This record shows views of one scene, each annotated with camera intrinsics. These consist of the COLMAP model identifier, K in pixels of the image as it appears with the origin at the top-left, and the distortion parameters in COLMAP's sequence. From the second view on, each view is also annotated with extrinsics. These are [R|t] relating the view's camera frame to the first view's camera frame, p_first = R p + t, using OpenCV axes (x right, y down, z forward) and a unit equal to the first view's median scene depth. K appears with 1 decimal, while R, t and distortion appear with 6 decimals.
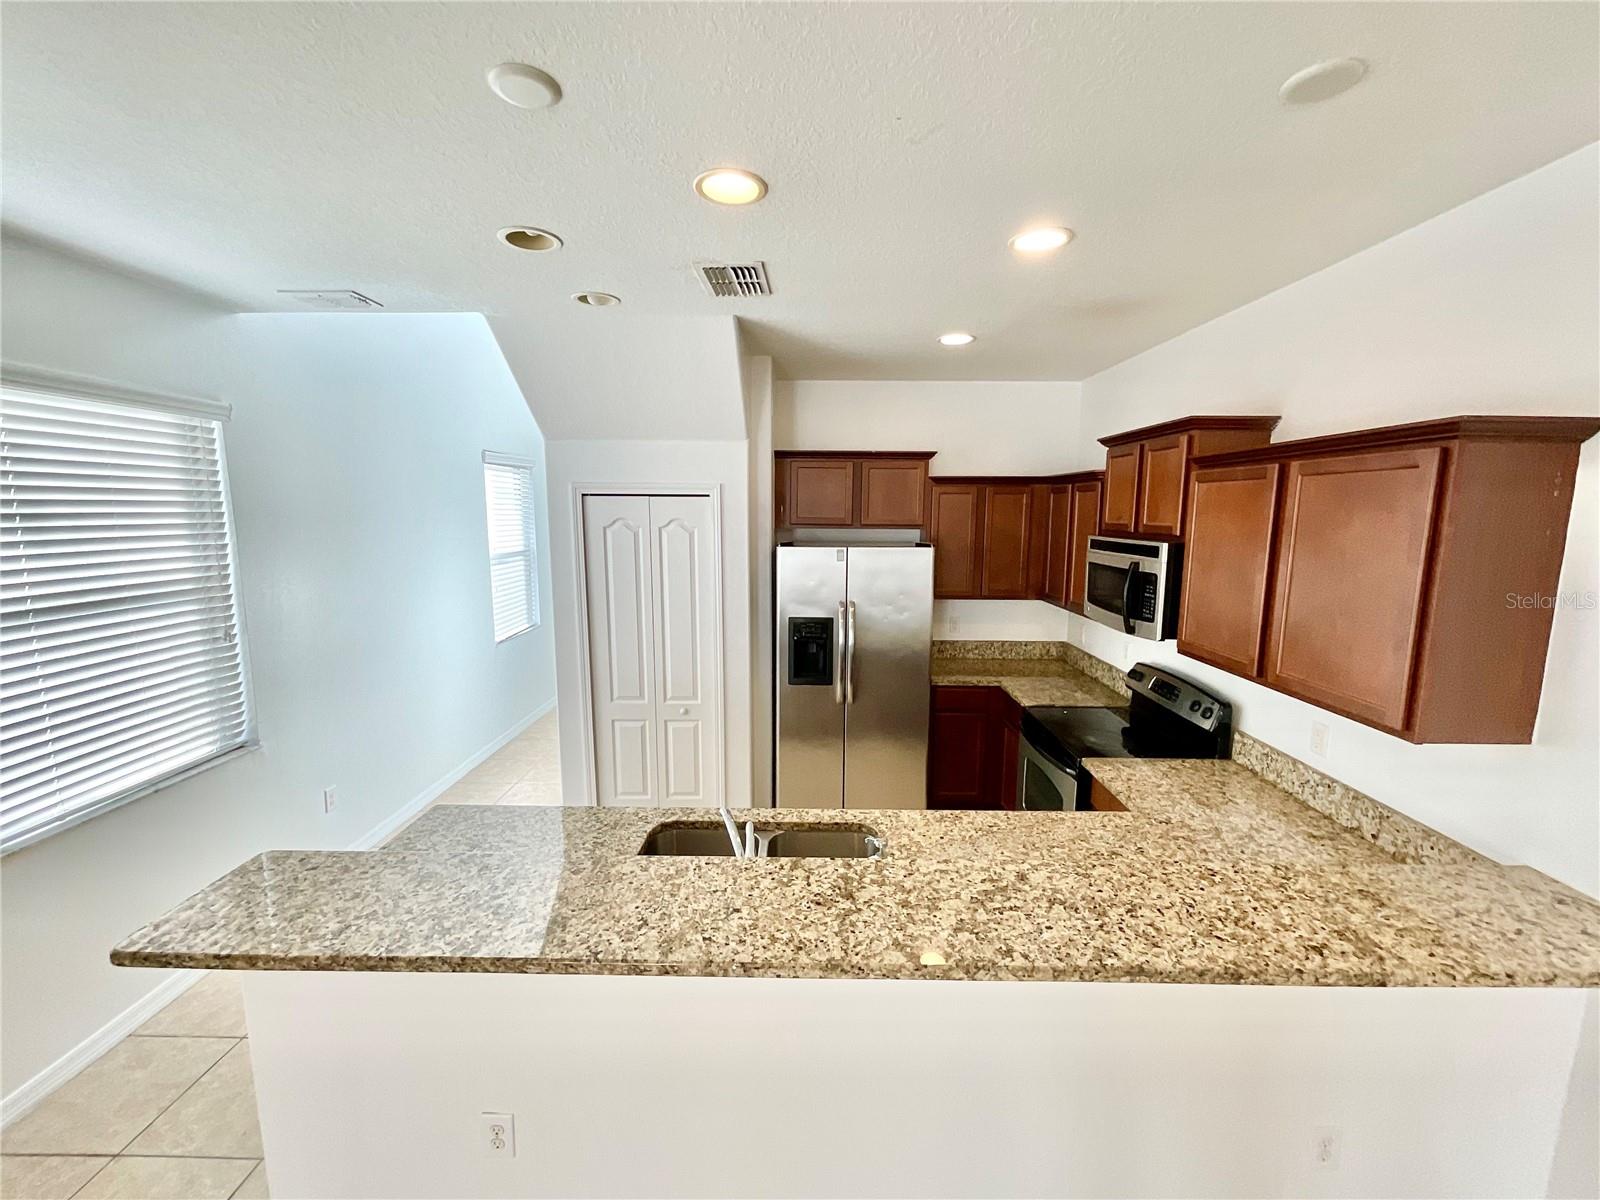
lens RADIAL K [[651.8, 0, 800.0], [0, 651.8, 600.0], [0, 0, 1]] dist [-0.001455, -0.000046]
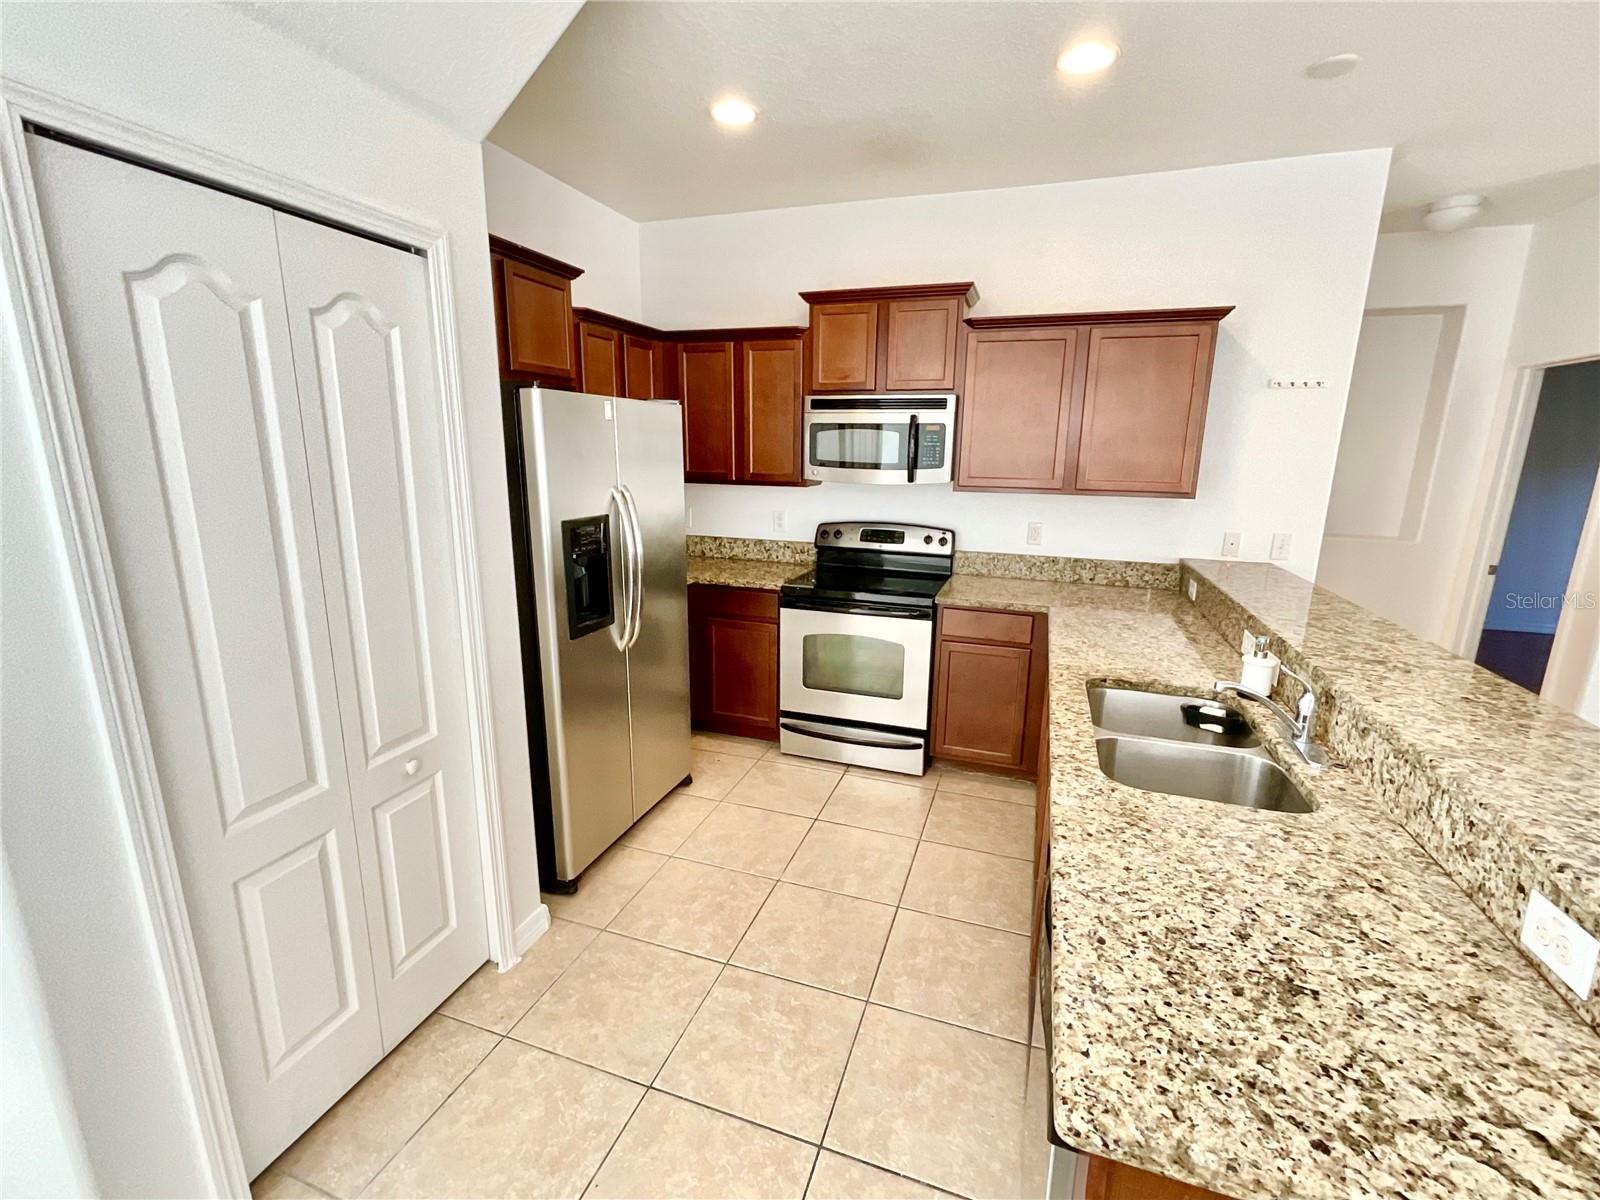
lens RADIAL K [[674.0, 0, 799.8], [0, 674.0, 622.0], [0, 0, 1]] dist [-0.000721, -0.000052]
pose [[0.318021, -0.239749, 0.917269, -0.566452], [0.121418, 0.969831, 0.211391, 0.013279], [-0.940277, 0.044146, 0.337536, 0.688365]]
